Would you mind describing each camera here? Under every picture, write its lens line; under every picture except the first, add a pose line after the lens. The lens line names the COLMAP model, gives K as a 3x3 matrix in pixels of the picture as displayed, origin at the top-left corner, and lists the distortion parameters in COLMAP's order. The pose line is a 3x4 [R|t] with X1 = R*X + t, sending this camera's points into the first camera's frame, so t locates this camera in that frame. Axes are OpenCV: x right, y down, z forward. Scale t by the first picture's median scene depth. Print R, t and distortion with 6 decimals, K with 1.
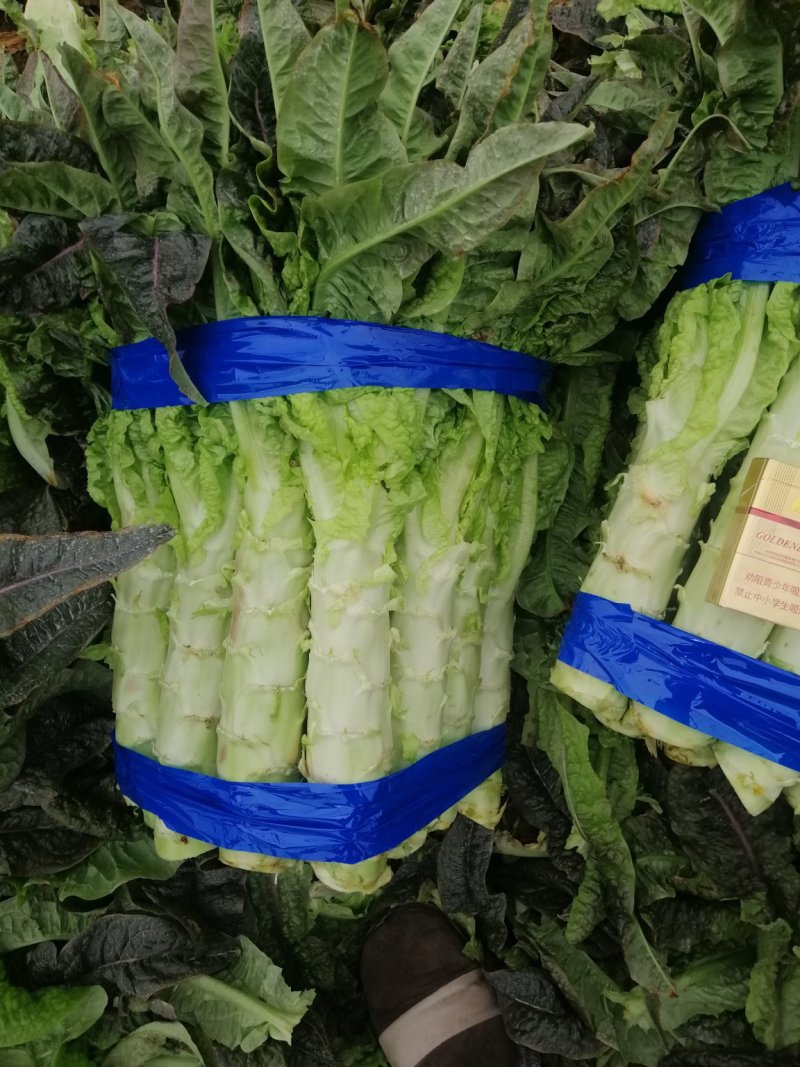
lens RADIAL K [[766.1, 0, 400.0], [0, 766.1, 533.5], [0, 0, 1]] dist [0.054292, -0.078956]
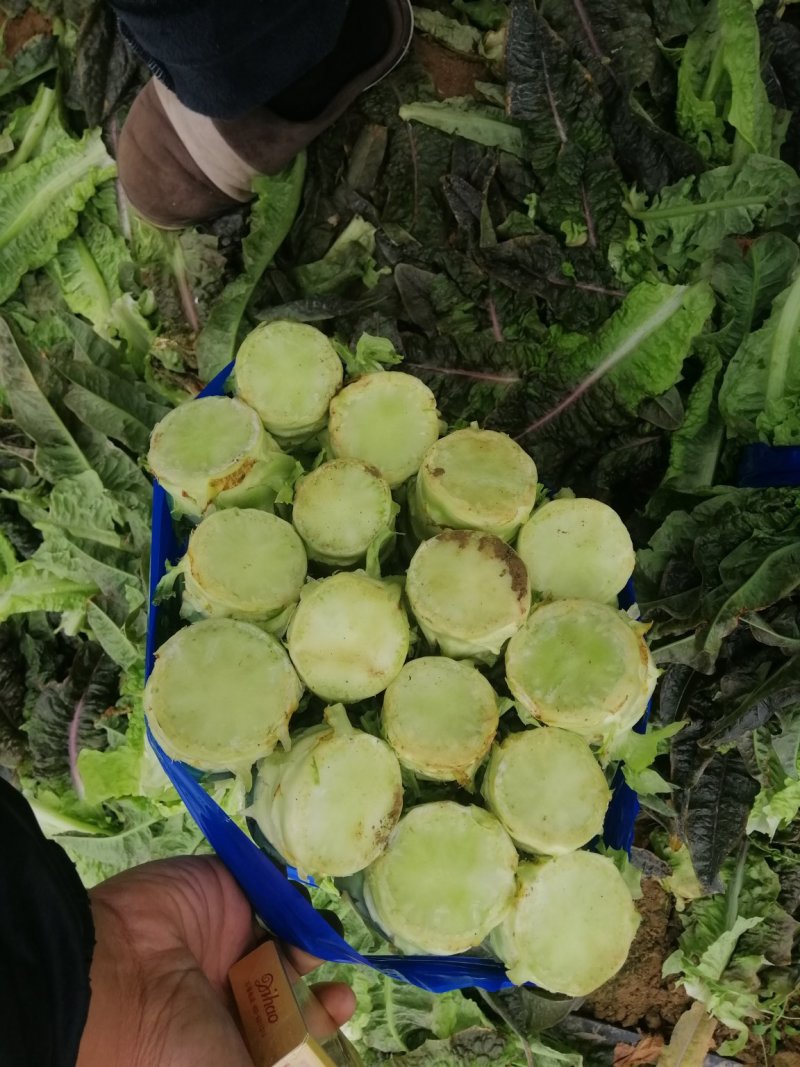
lens RADIAL K [[766.1, 0, 400.0], [0, 766.1, 533.5], [0, 0, 1]] dist [0.054292, -0.078956]
pose [[-0.942368, -0.115961, 0.313840, 0.322269], [0.094509, -0.992076, -0.082781, -0.252092], [0.320953, -0.048349, 0.945860, -0.063778]]
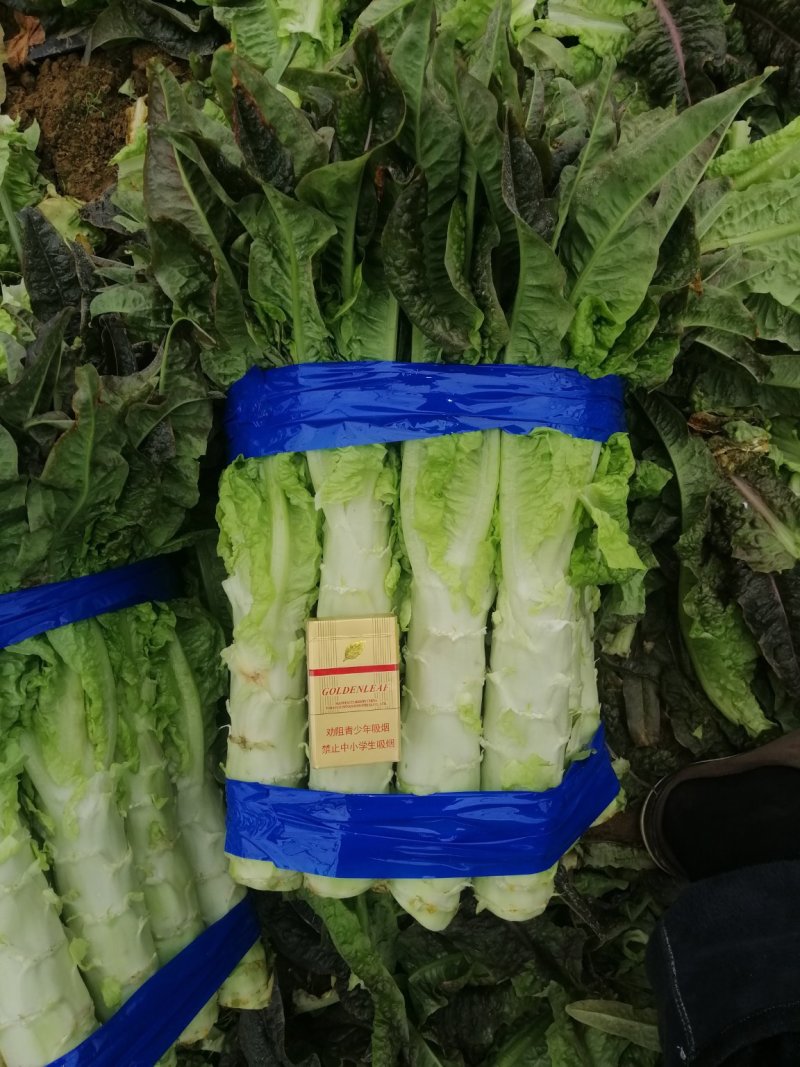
lens RADIAL K [[766.1, 0, 400.0], [0, 766.1, 533.5], [0, 0, 1]] dist [0.054292, -0.078956]
pose [[0.933616, -0.329359, 0.141009, 0.398096], [0.338074, 0.940164, -0.042407, -0.101493], [-0.118604, 0.087263, 0.989100, -0.061463]]
